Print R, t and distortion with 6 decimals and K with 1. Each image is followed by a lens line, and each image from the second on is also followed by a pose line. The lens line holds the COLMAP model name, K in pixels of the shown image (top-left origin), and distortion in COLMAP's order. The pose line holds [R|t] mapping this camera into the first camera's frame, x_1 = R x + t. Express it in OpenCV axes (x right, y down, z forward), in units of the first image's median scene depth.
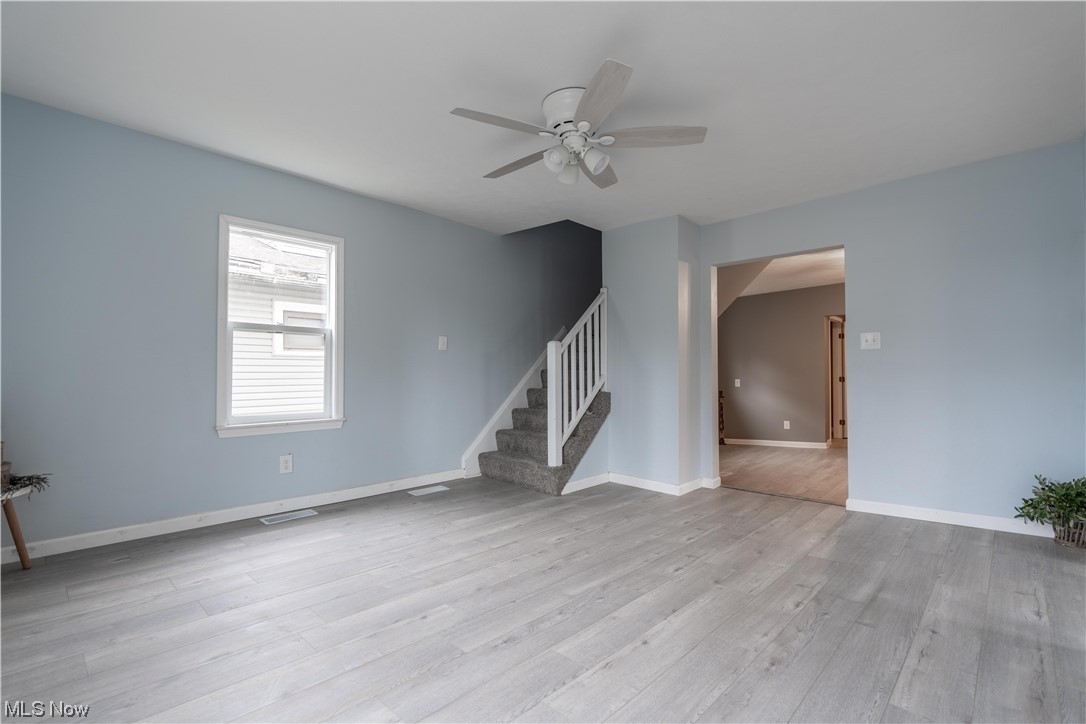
lens RADIAL K [[508.1, 0, 543.0], [0, 508.1, 362.0], [0, 0, 1]] dist [-0.000948, -0.000038]
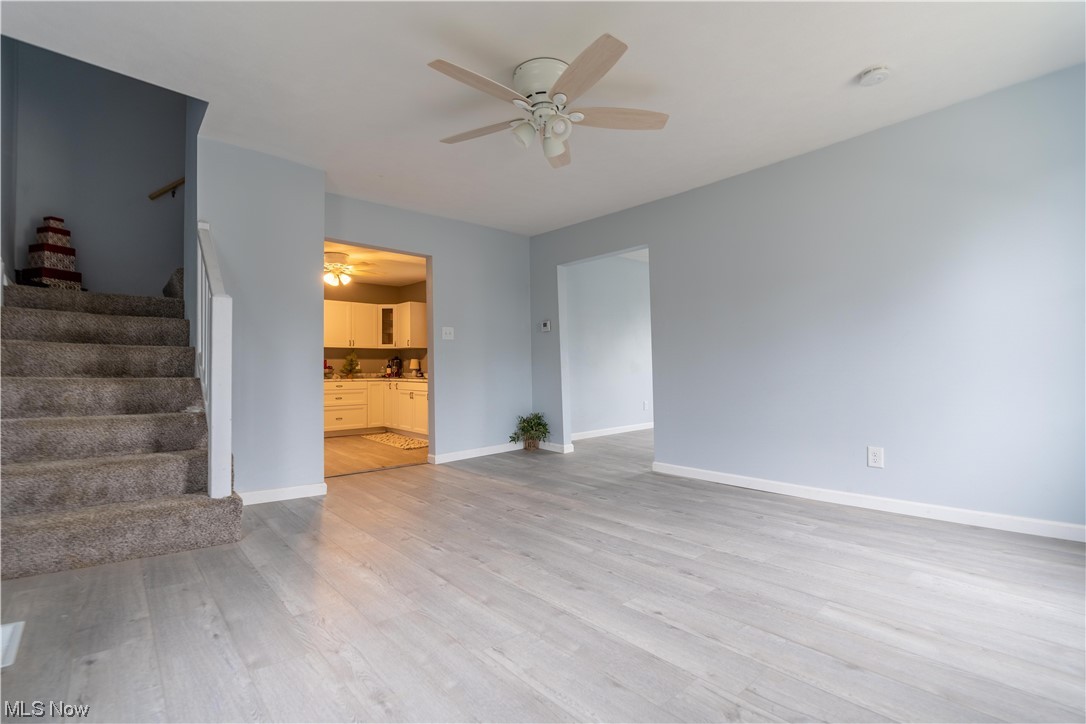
lens RADIAL K [[488.2, 0, 544.6], [0, 488.2, 366.2], [0, 0, 1]] dist [-0.004088, 0.000105]
pose [[0.064722, 0.011002, 0.997843, -0.917375], [-0.024876, 0.999646, -0.009409, 0.070161], [-0.997593, -0.024214, 0.064973, 0.959267]]
